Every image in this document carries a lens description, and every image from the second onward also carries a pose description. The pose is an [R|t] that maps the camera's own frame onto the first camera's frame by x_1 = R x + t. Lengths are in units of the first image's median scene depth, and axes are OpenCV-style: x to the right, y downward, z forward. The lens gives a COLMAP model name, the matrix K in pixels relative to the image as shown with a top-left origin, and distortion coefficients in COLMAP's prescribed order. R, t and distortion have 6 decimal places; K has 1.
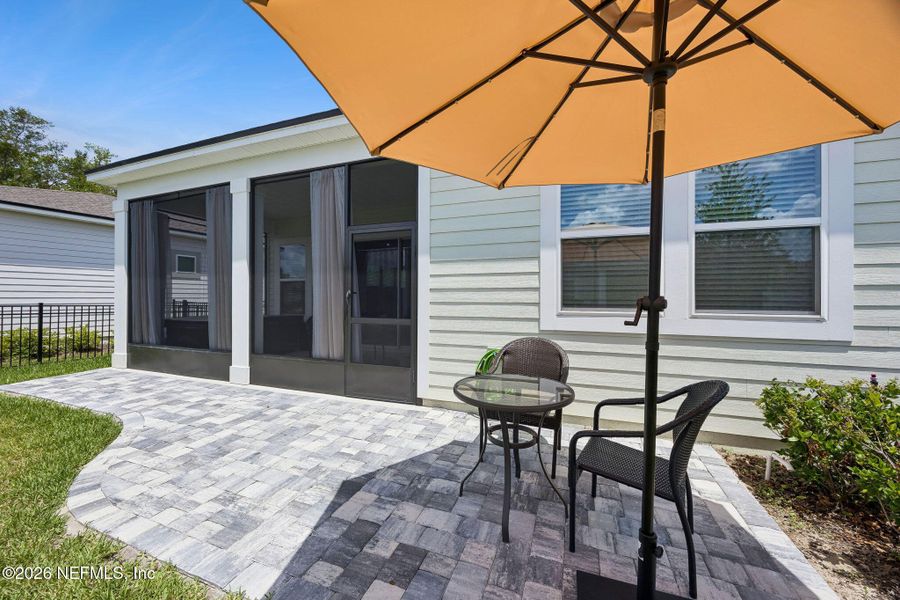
lens RADIAL K [[345.0, 0, 449.5], [0, 345.0, 296.6], [0, 0, 1]] dist [-0.002855, -0.000744]
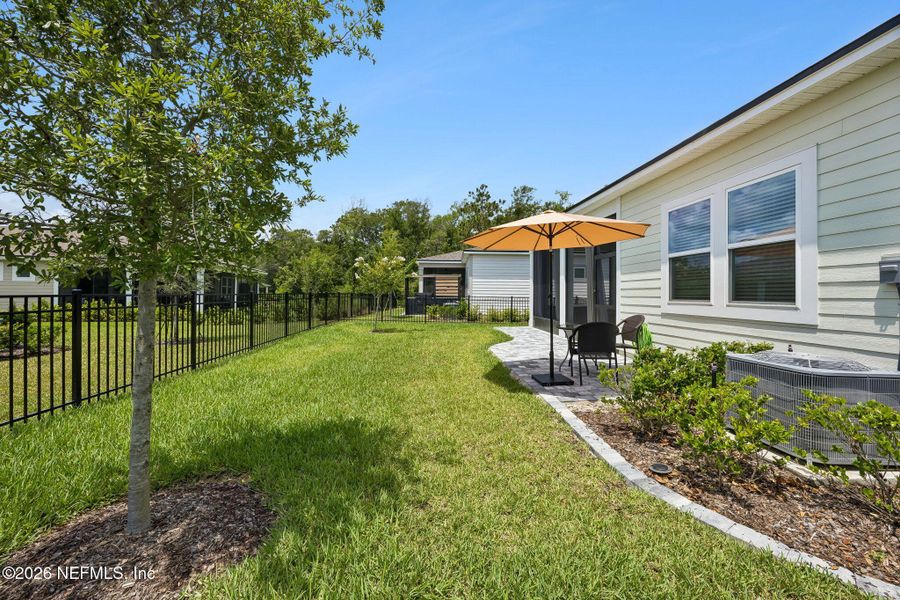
lens RADIAL K [[345.0, 0, 449.4], [0, 345.0, 294.5], [0, 0, 1]] dist [-0.002855, -0.000744]
pose [[0.421498, -0.000059, -0.906829, 1.344302], [-0.000269, 1.000000, -0.000190, 0.009954], [0.906829, 0.000324, 0.421498, -0.637912]]
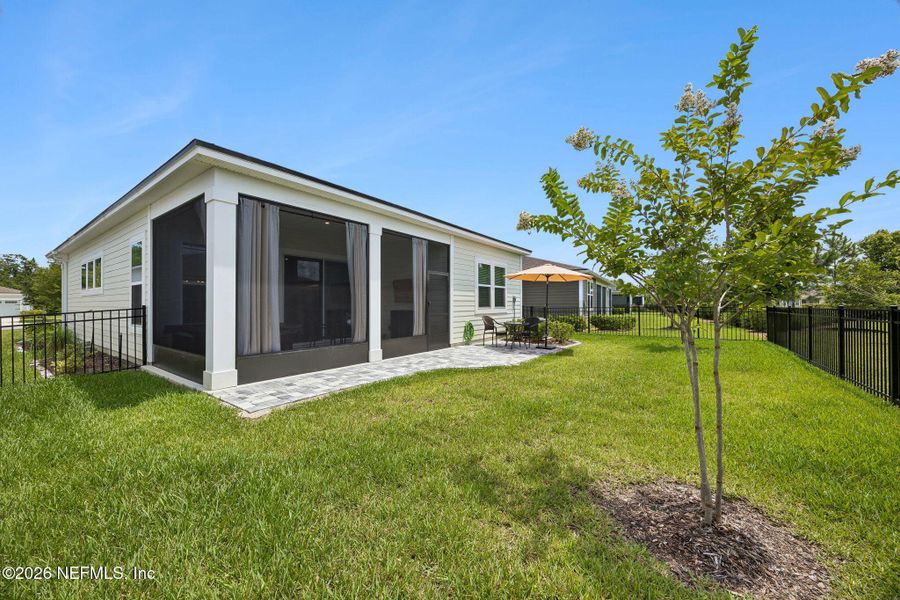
lens RADIAL K [[345.0, 0, 445.2], [0, 345.0, 301.4], [0, 0, 1]] dist [-0.002855, -0.000744]
pose [[0.250936, 0.006567, 0.967981, -2.853119], [-0.000186, 0.999977, -0.006736, 0.002081], [-0.968004, 0.001510, 0.250931, 0.470856]]
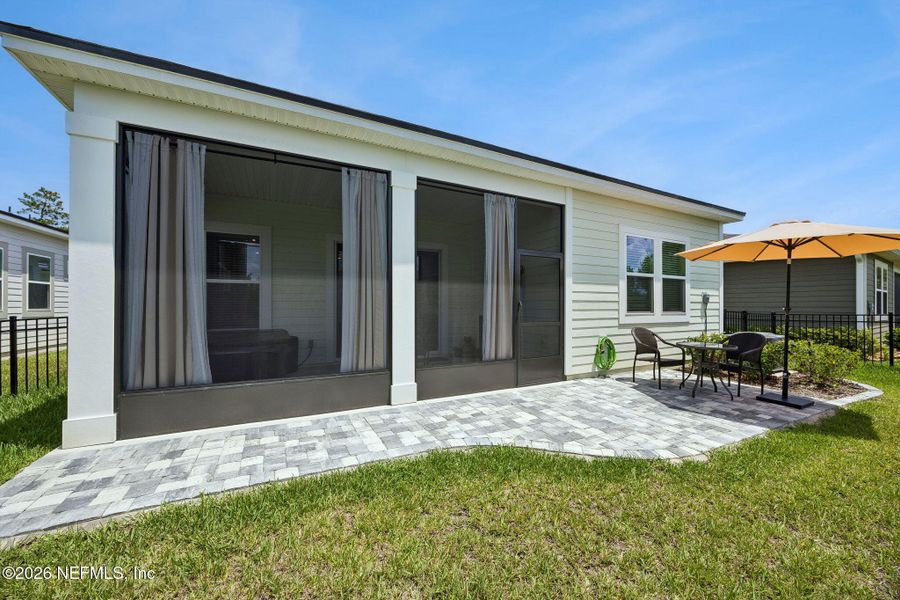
lens RADIAL K [[345.0, 0, 438.0], [0, 345.0, 305.9], [0, 0, 1]] dist [-0.002855, -0.000744]
pose [[0.669127, 0.000897, 0.743147, -1.734095], [-0.002049, 0.999998, 0.000638, 0.001131], [-0.743145, -0.001950, 0.669128, 0.488561]]
